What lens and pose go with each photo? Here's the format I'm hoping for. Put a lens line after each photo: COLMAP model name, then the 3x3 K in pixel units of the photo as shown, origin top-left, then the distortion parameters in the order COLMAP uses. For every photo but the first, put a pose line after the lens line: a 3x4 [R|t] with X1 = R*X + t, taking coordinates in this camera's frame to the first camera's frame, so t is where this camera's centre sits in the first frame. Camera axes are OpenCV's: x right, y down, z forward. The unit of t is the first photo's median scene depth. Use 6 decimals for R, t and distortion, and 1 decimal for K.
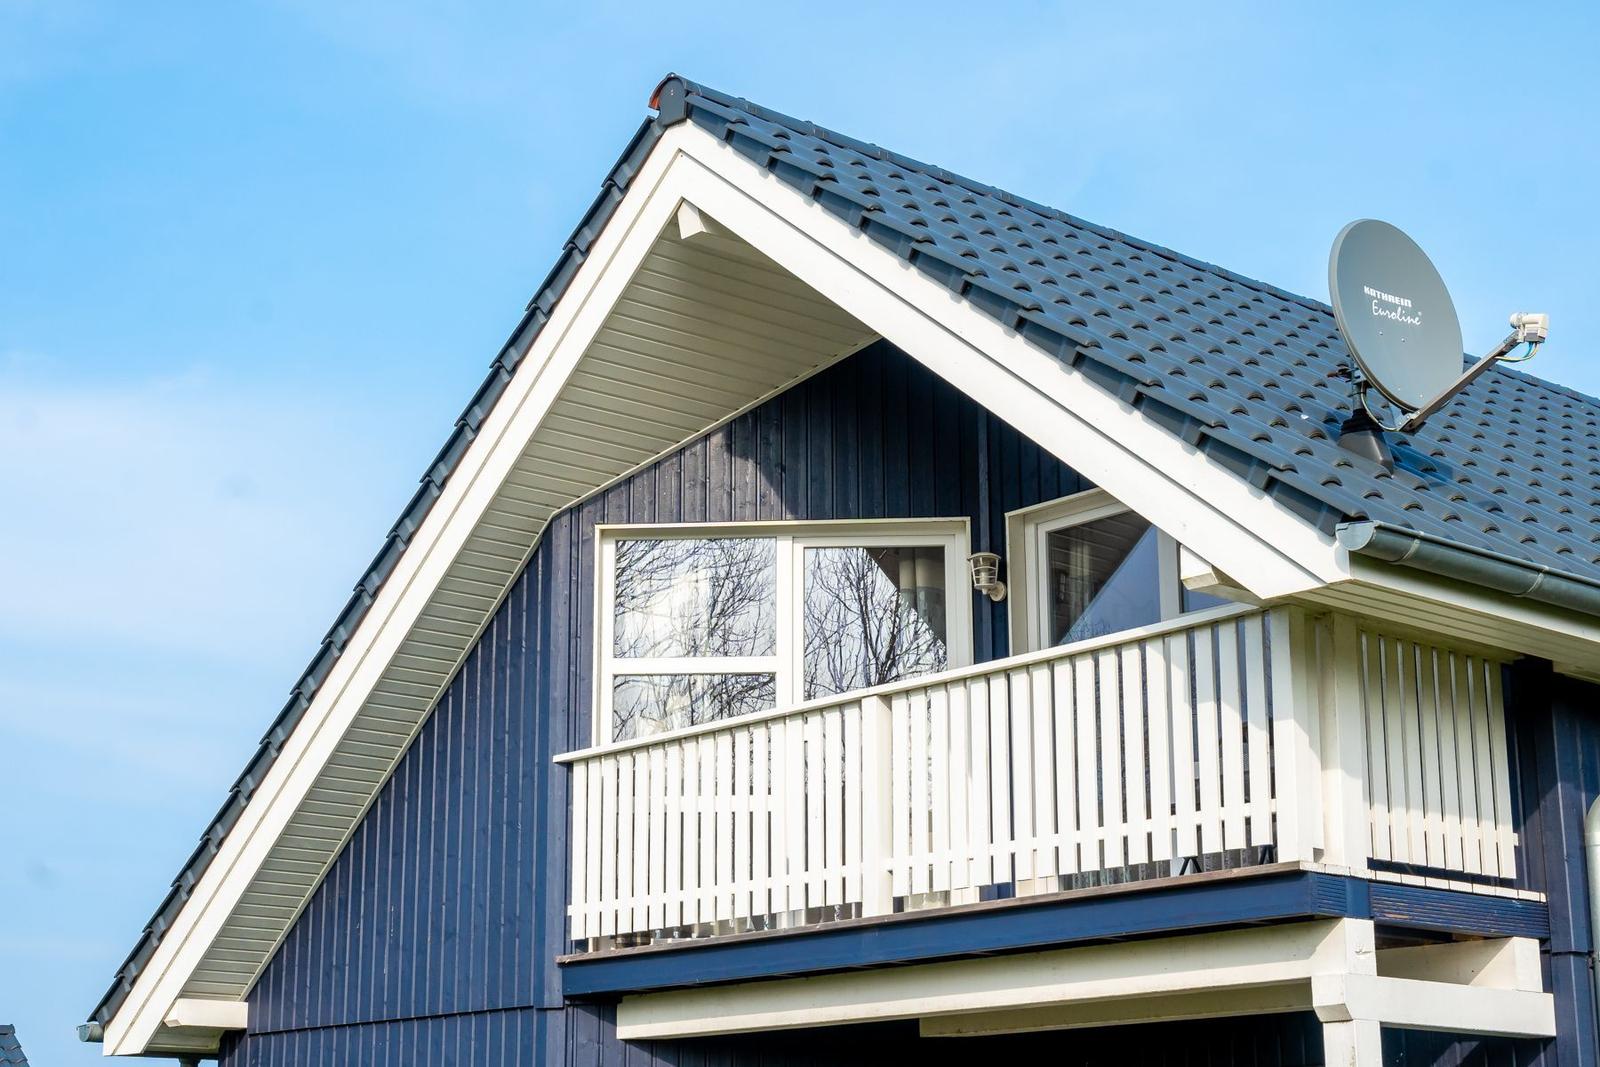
lens RADIAL K [[2690.7, 0, 790.9], [0, 2690.7, 534.1], [0, 0, 1]] dist [0.056549, 0.000000]
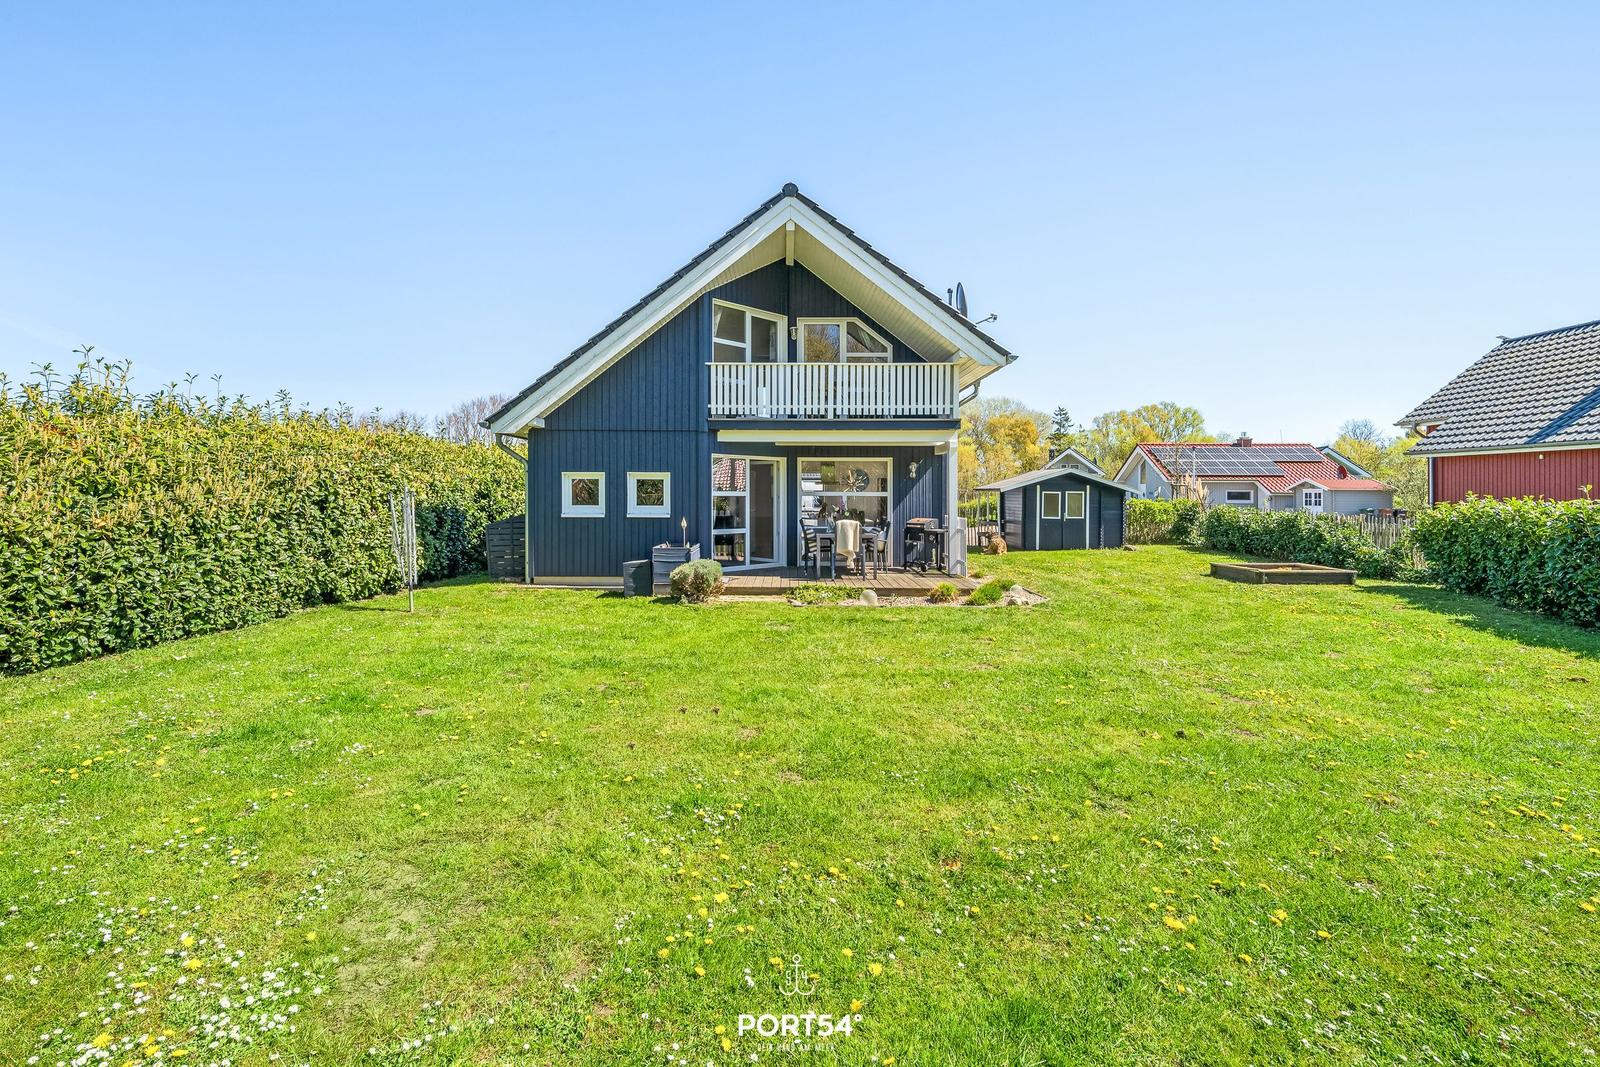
lens RADIAL K [[720.2, 0, 789.0], [0, 720.2, 502.3], [0, 0, 1]] dist [-0.000338, 0.000512]
pose [[0.664537, -0.002098, 0.747253, -0.762581], [-0.189305, 0.966903, 0.171065, 0.079425], [-0.722879, -0.255138, 0.642145, 0.263087]]
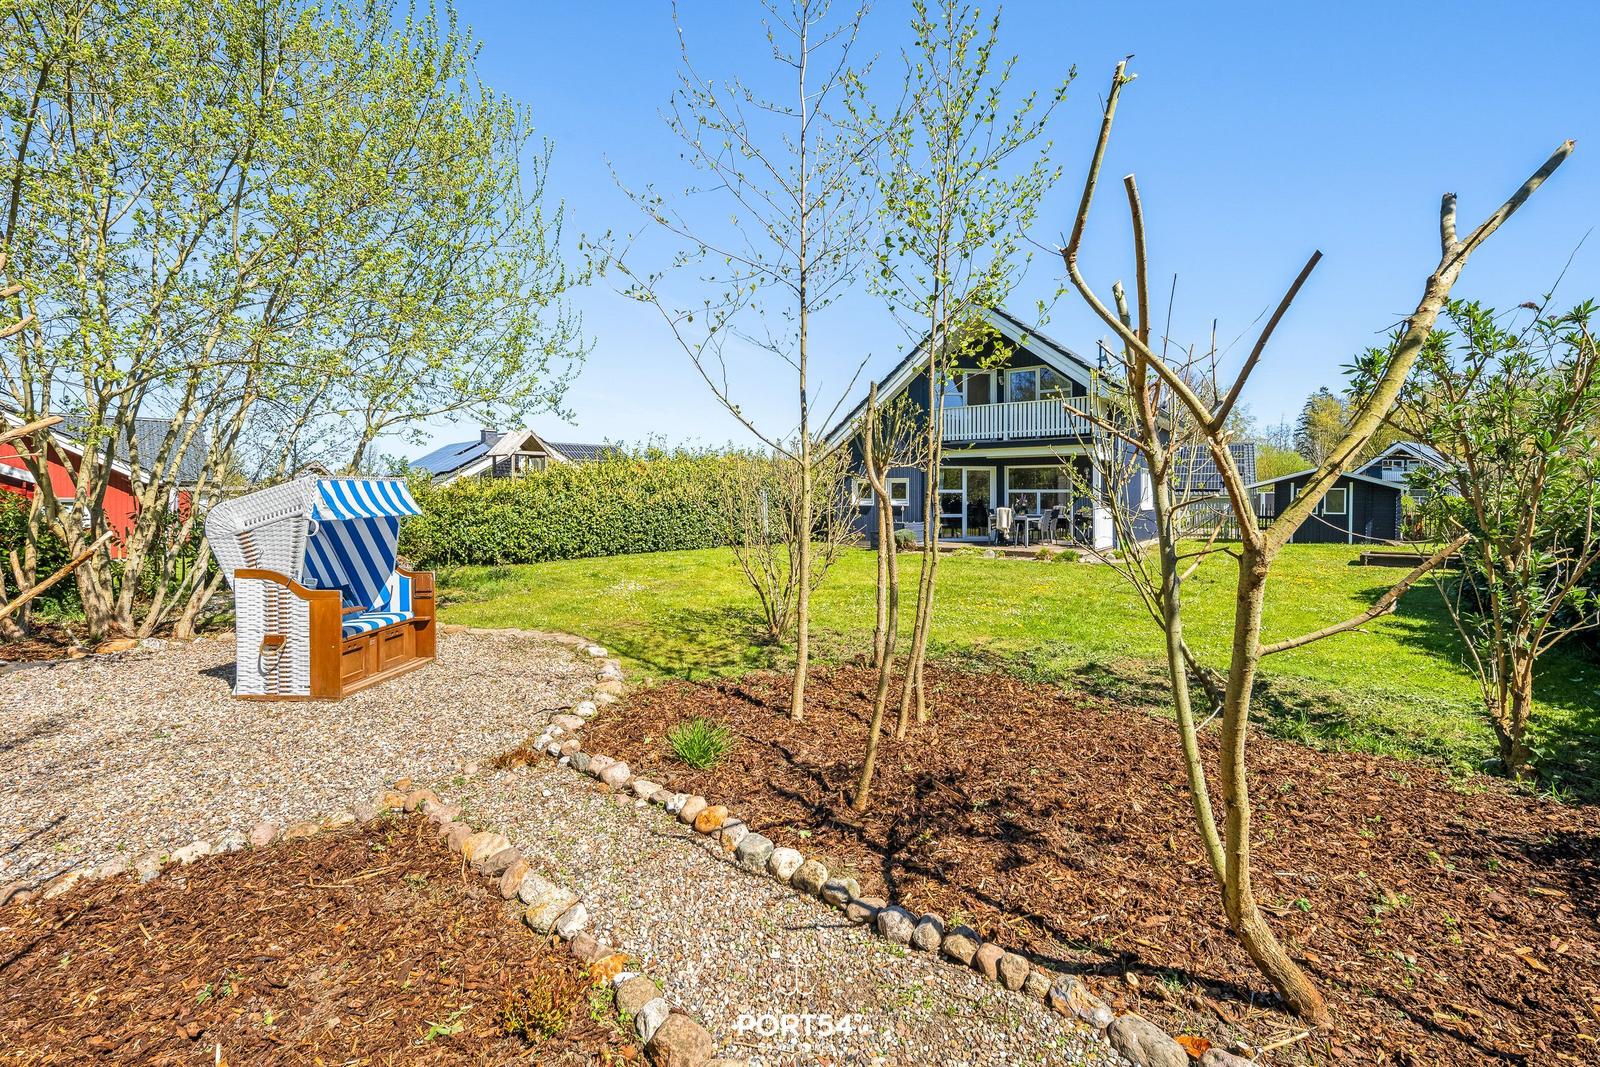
lens RADIAL K [[720.2, 0, 792.7], [0, 720.2, 505.6], [0, 0, 1]] dist [-0.000338, 0.000512]
pose [[0.978519, 0.002095, 0.206144, -0.717292], [-0.055393, 0.965847, 0.253124, -0.097292], [-0.198573, -0.259106, 0.945216, -0.471225]]
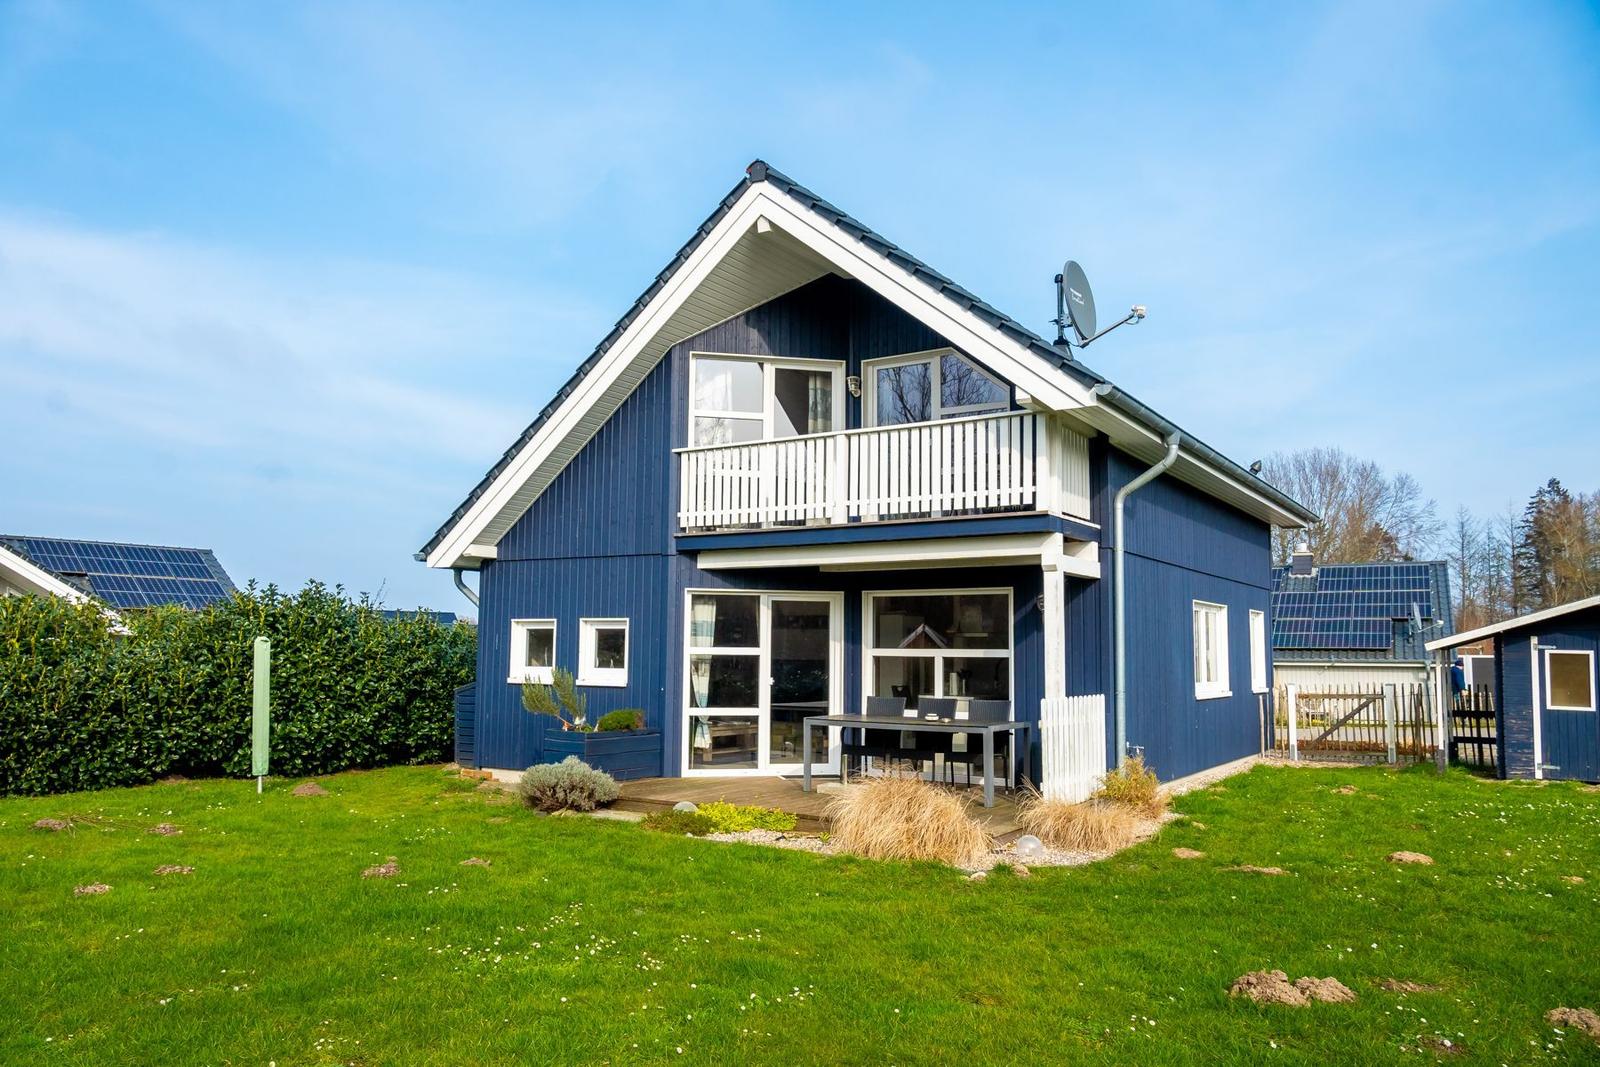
lens RADIAL K [[1196.2, 0, 803.3], [0, 1196.2, 538.0], [0, 0, 1]] dist [-0.009905, 0.006139]
pose [[0.960751, 0.039177, 0.274632, -0.271900], [-0.080780, 0.986586, 0.141855, 0.001370], [-0.265391, -0.158472, 0.951028, -0.036076]]
